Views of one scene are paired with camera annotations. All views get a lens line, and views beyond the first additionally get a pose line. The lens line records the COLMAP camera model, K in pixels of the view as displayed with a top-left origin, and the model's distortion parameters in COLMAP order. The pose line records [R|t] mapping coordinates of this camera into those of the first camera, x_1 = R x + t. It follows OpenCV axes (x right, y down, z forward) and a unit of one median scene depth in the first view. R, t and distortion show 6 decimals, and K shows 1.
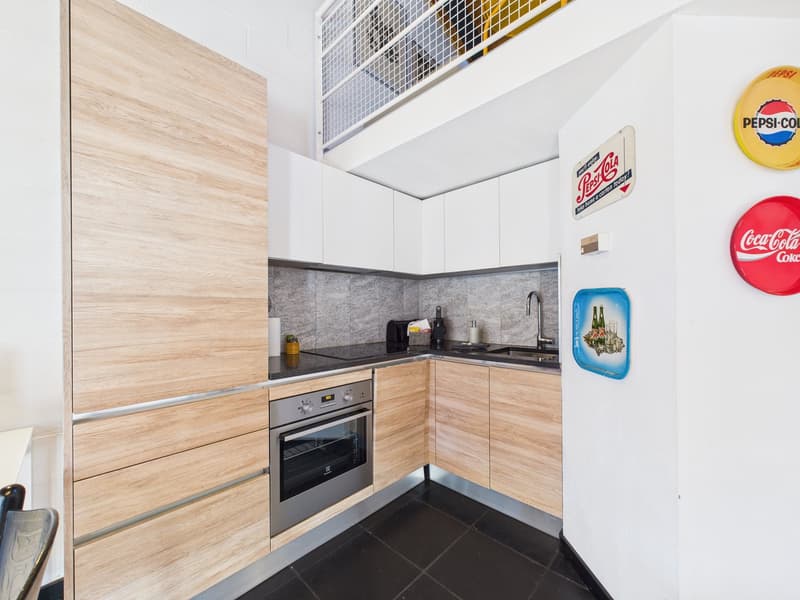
lens RADIAL K [[320.8, 0, 400.3], [0, 320.8, 305.3], [0, 0, 1]] dist [0.003220, 0.000284]
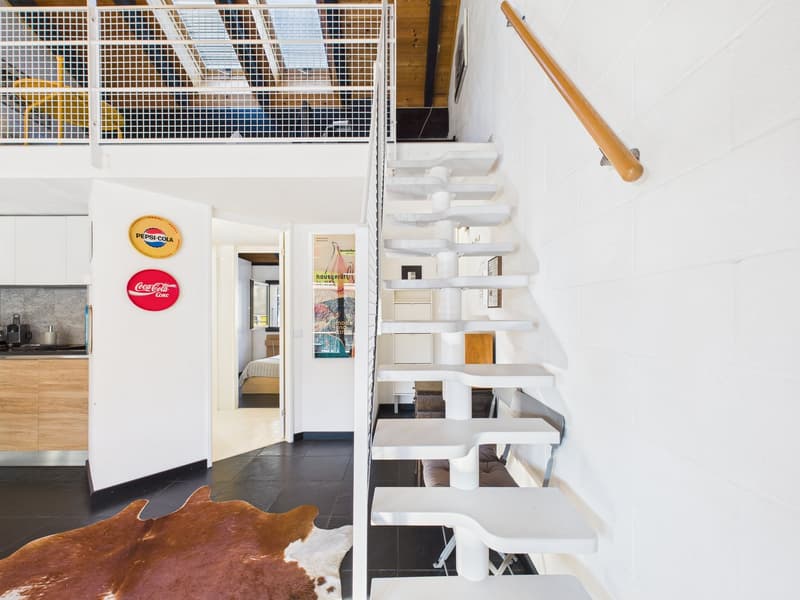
lens RADIAL K [[320.8, 0, 397.7], [0, 320.8, 315.8], [0, 0, 1]] dist [0.003220, 0.000284]
pose [[0.724076, 0.013212, 0.689594, 0.456136], [-0.013019, 0.999900, -0.005488, -0.002220], [-0.689598, -0.005004, 0.724176, -1.055033]]
